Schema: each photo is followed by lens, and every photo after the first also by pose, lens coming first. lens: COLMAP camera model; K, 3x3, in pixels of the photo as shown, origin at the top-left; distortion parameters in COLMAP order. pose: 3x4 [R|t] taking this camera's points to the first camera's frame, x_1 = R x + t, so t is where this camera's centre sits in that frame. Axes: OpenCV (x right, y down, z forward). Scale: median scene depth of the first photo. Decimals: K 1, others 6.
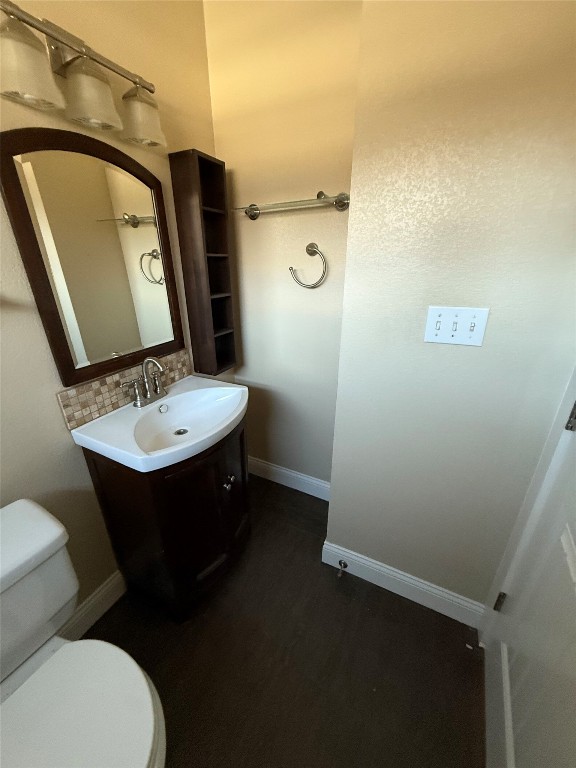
lens RADIAL K [[302.5, 0, 287.4], [0, 302.5, 383.0], [0, 0, 1]] dist [-0.001308, -0.000270]
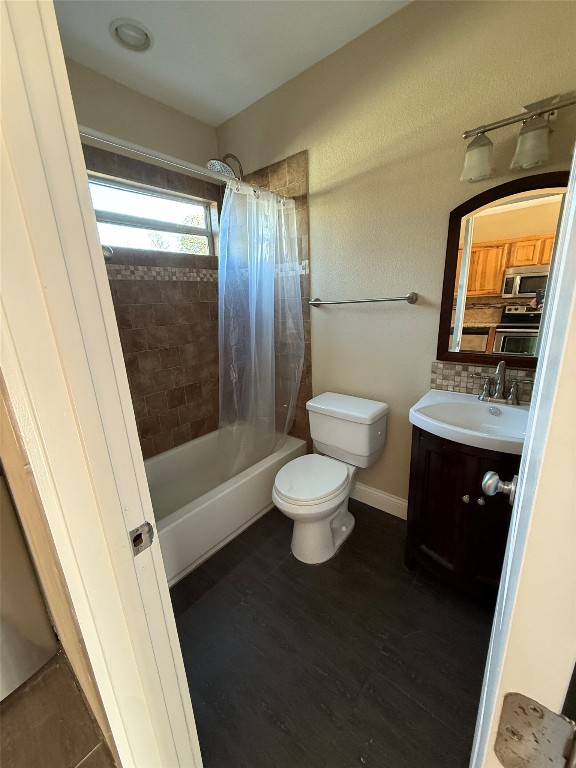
lens RADIAL K [[302.5, 0, 288.9], [0, 302.5, 381.7], [0, 0, 1]] dist [-0.001308, -0.000270]
pose [[-0.224680, 0.274842, -0.934869, 0.801731], [-0.324829, 0.883398, 0.337777, -0.146412], [0.918697, 0.379565, -0.109205, 0.470638]]
